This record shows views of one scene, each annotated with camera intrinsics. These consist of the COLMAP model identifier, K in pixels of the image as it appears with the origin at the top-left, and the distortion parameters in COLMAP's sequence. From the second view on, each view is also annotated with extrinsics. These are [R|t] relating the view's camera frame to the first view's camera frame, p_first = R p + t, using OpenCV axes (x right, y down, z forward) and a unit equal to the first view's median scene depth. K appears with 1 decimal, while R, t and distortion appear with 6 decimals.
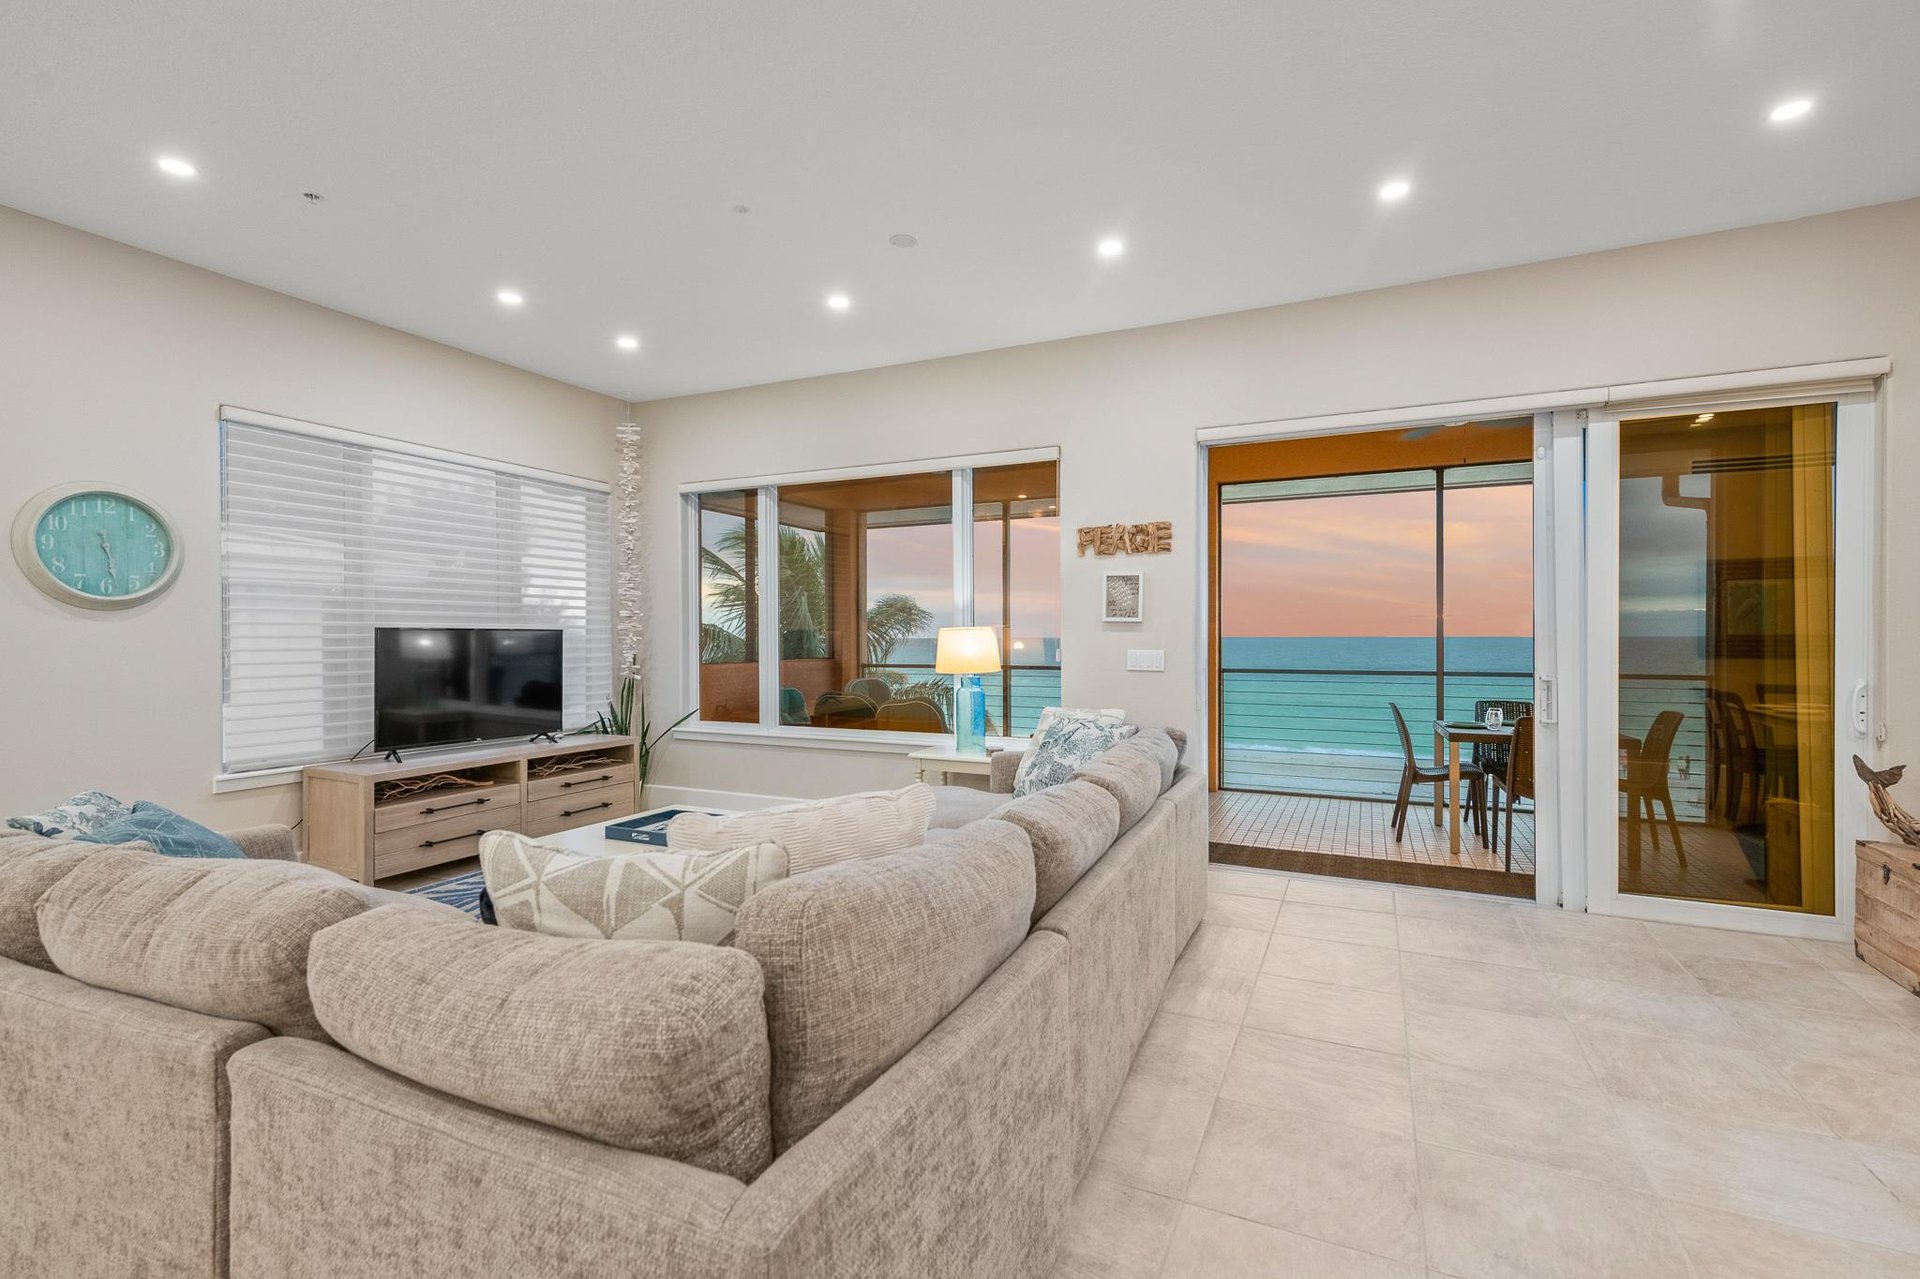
lens RADIAL K [[875.5, 0, 963.4], [0, 875.5, 637.8], [0, 0, 1]] dist [0.001298, -0.000162]
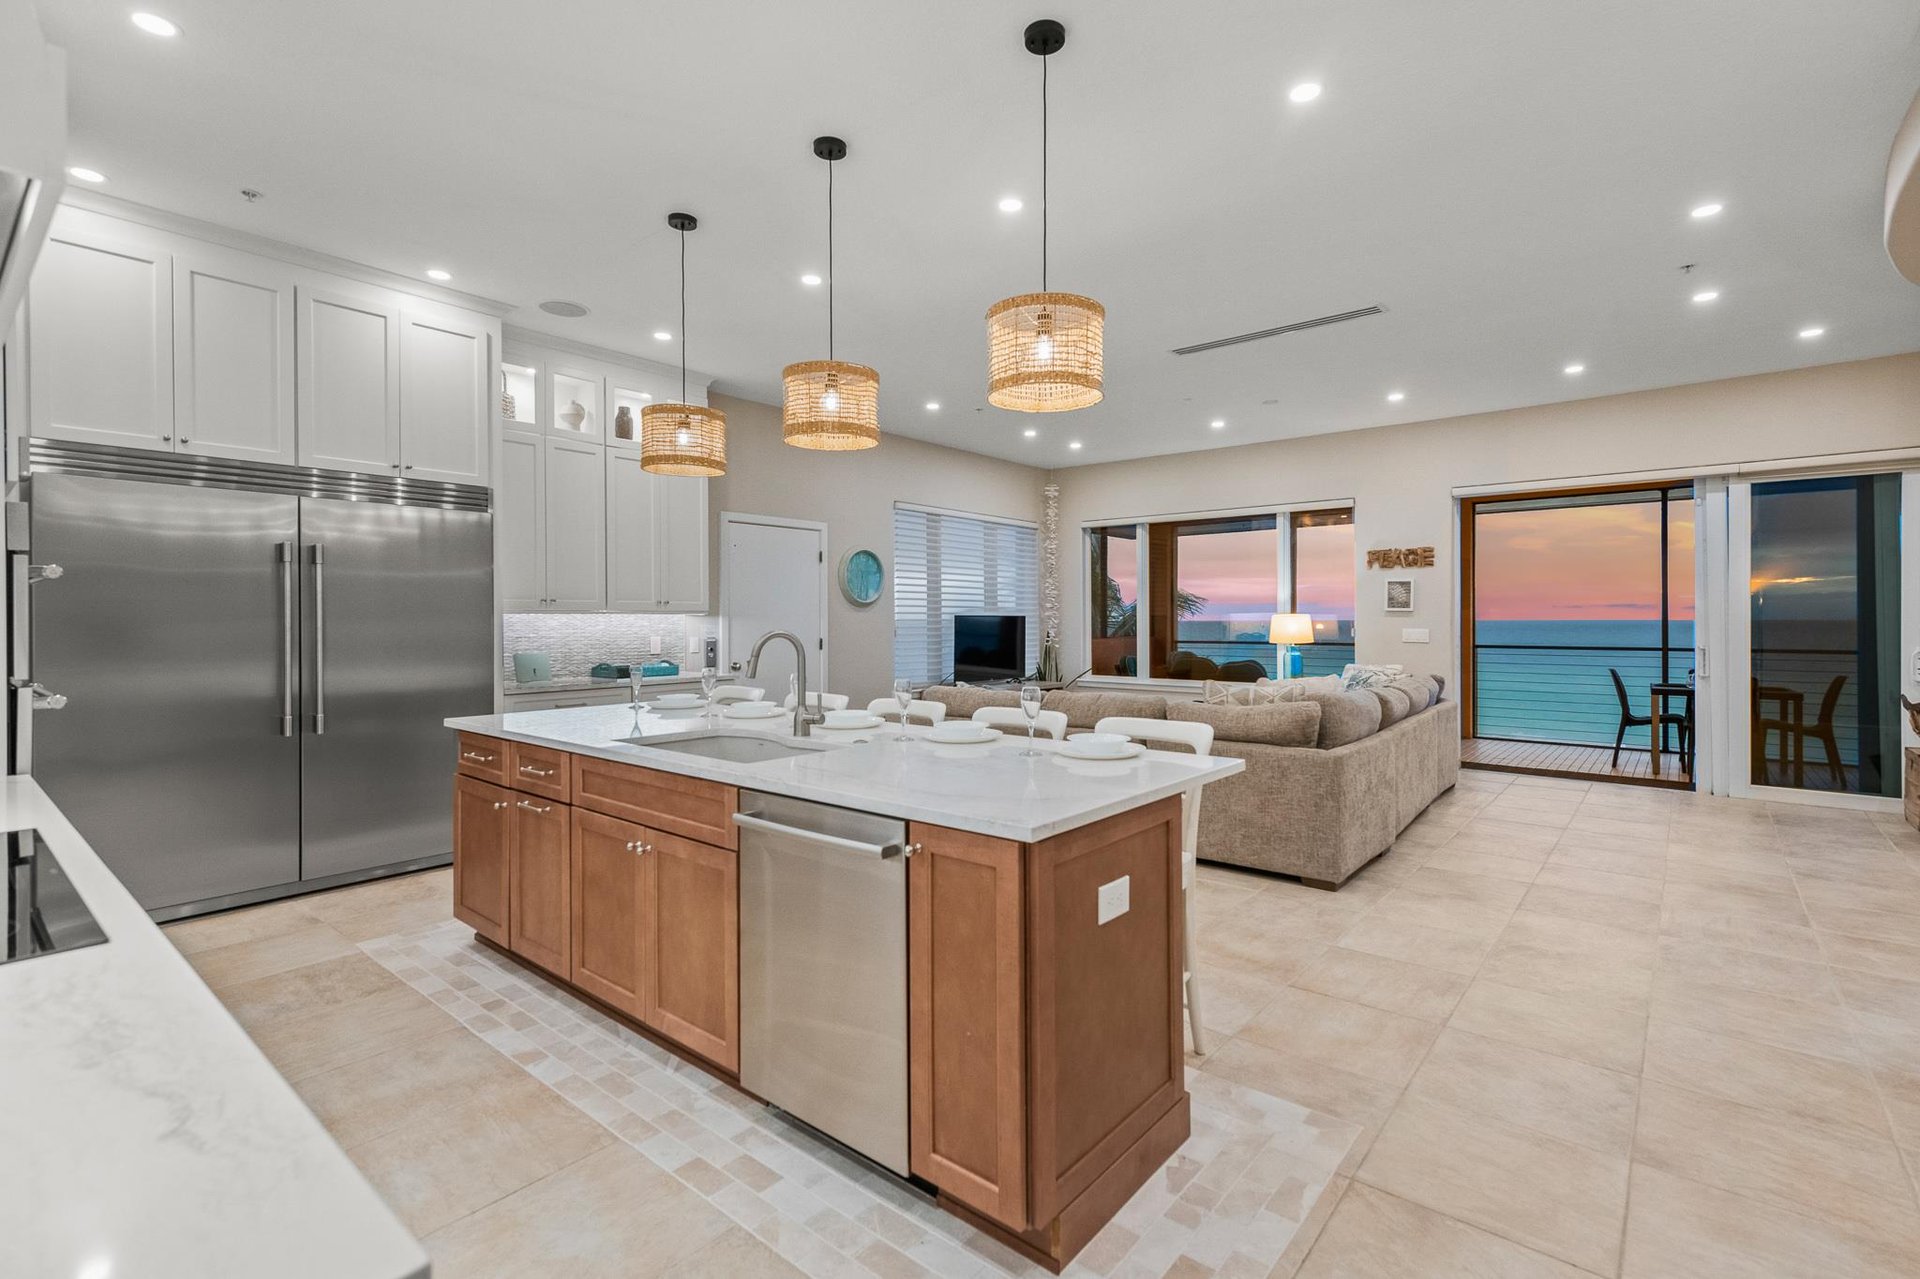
lens RADIAL K [[875.5, 0, 954.9], [0, 875.5, 622.7], [0, 0, 1]] dist [0.001298, -0.000162]
pose [[0.966190, 0.001090, -0.257828, -0.181872], [-0.000520, 0.999997, 0.002276, -0.000219], [0.257830, -0.002065, 0.966188, -0.717821]]
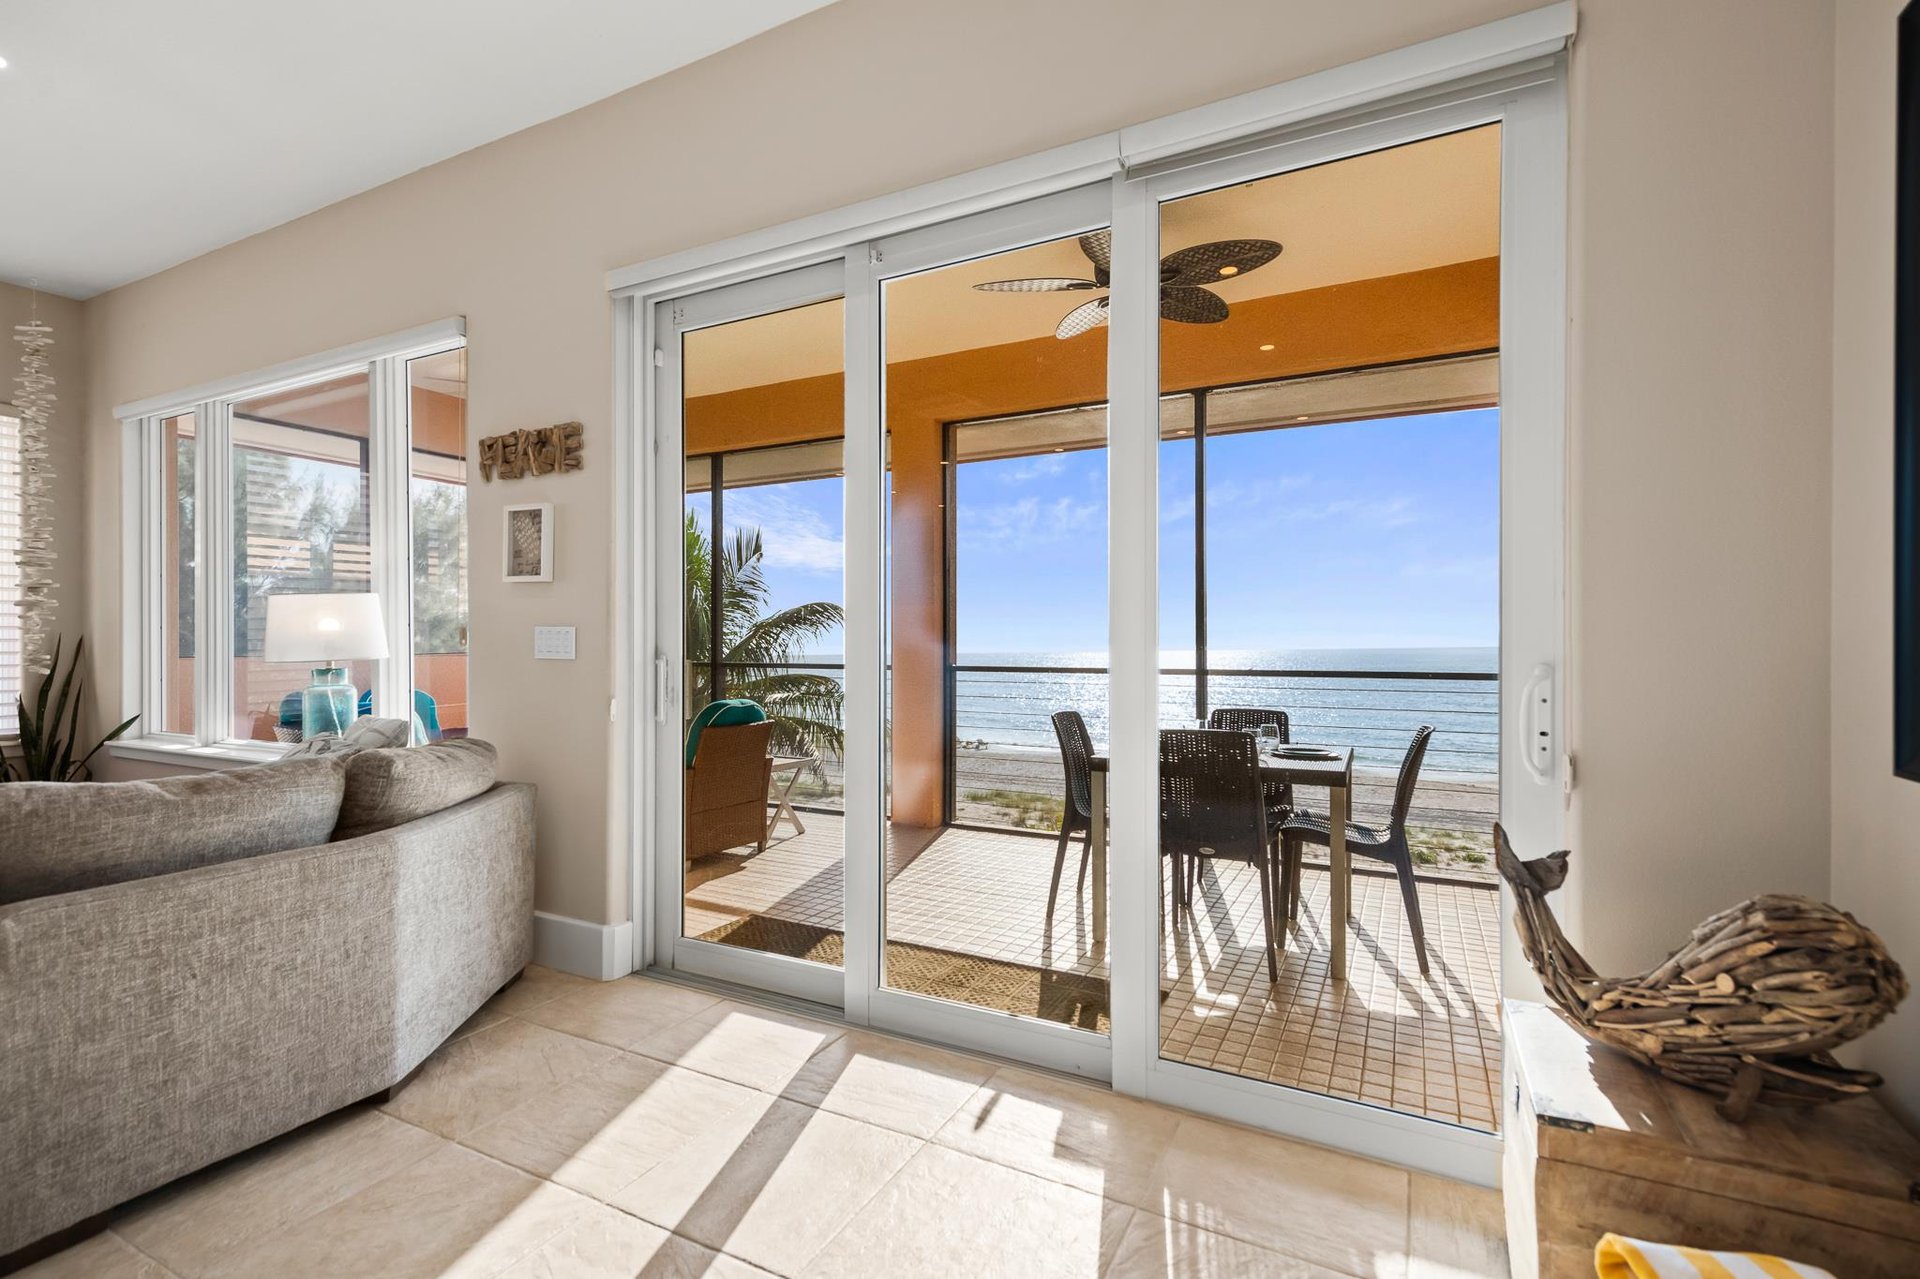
lens RADIAL K [[875.5, 0, 963.8], [0, 875.5, 649.4], [0, 0, 1]] dist [0.001298, -0.000162]
pose [[0.999224, 0.006273, -0.038875, 0.534209], [-0.006033, 0.999962, 0.006289, 0.026355], [0.038913, -0.006050, 0.999224, 0.364247]]
